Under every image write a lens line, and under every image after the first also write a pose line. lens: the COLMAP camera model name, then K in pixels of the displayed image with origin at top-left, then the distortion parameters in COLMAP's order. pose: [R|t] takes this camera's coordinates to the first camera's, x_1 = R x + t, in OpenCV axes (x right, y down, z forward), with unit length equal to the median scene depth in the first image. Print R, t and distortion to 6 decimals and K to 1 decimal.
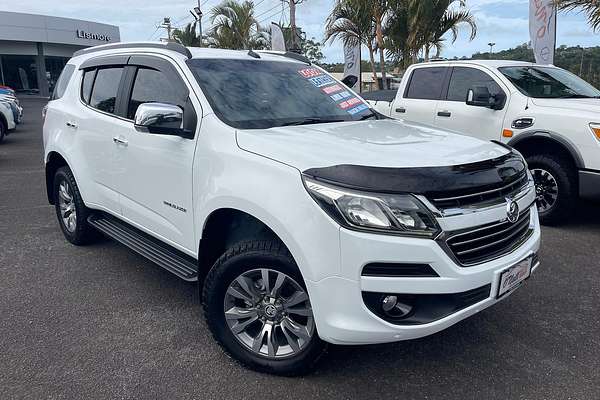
lens RADIAL K [[513.9, 0, 302.9], [0, 513.9, 197.6], [0, 0, 1]] dist [0.033637, -0.033644]
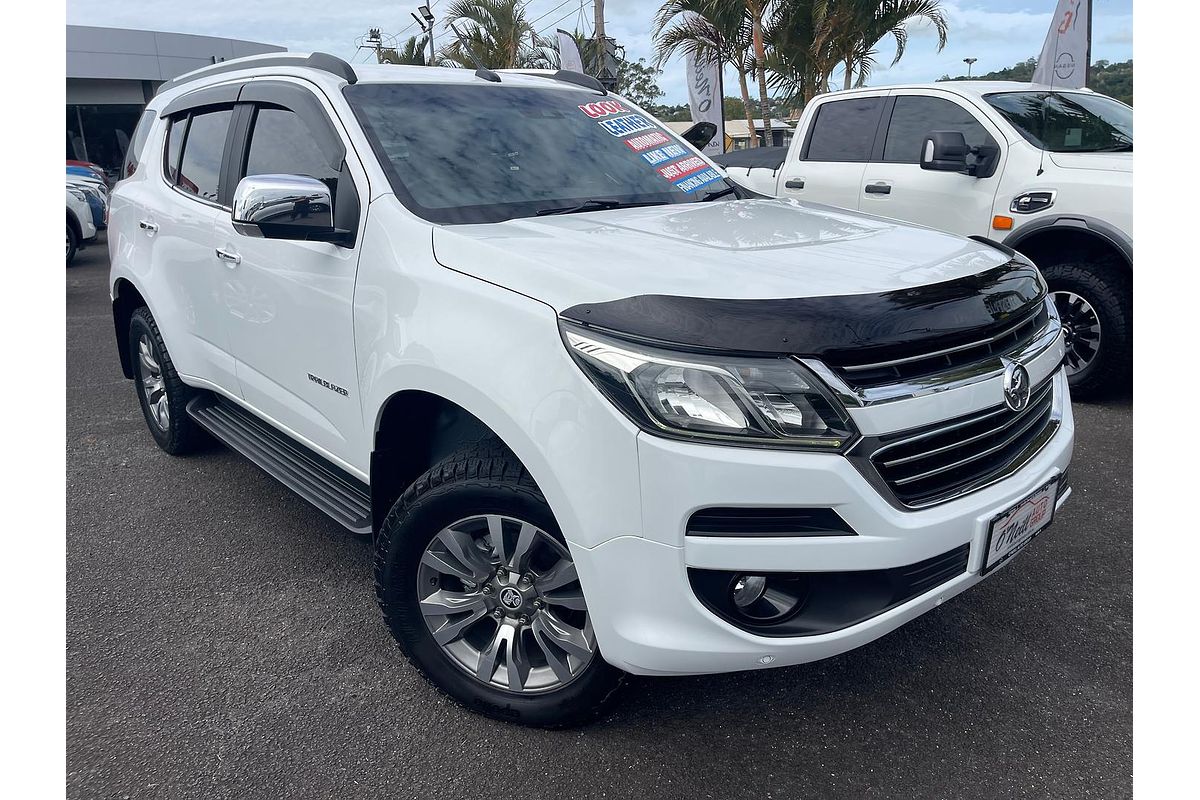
lens RADIAL K [[913.6, 0, 595.9], [0, 913.6, 399.8], [0, 0, 1]] dist [0.034403, -0.035308]
pose [[0.999184, -0.017408, -0.036436, 0.047818], [0.019348, 0.998376, 0.053589, -0.011873], [0.035444, -0.054251, 0.997898, 0.133756]]
